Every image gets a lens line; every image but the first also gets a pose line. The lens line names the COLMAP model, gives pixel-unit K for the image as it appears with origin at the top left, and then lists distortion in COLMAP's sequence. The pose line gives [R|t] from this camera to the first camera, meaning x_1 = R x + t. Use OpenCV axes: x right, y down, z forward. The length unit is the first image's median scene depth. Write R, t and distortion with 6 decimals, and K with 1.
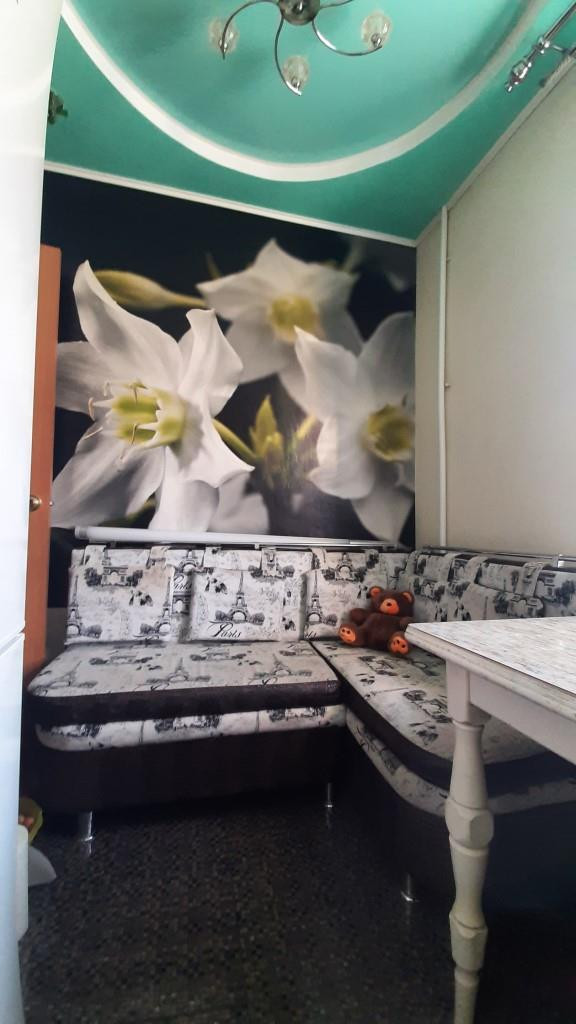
lens RADIAL K [[398.9, 0, 288.0], [0, 398.9, 512.0], [0, 0, 1]] dist [-0.000497, -0.000217]
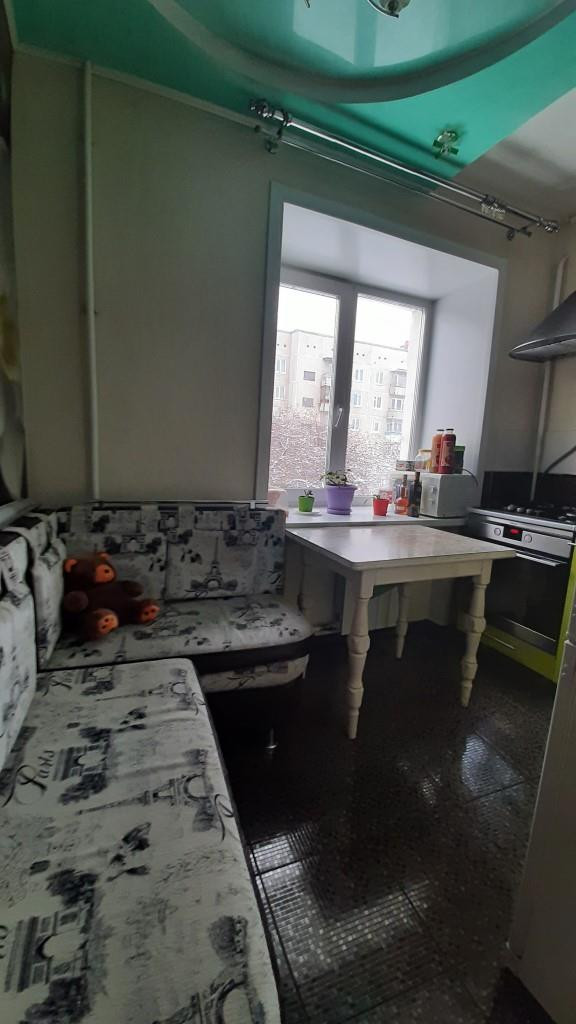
lens RADIAL K [[398.9, 0, 288.0], [0, 398.9, 512.0], [0, 0, 1]] dist [-0.000497, -0.000217]
pose [[-0.119243, -0.181673, 0.976102, -0.770433], [-0.103723, 0.980017, 0.169731, -0.112642], [-0.987432, -0.081005, -0.135704, 0.919190]]
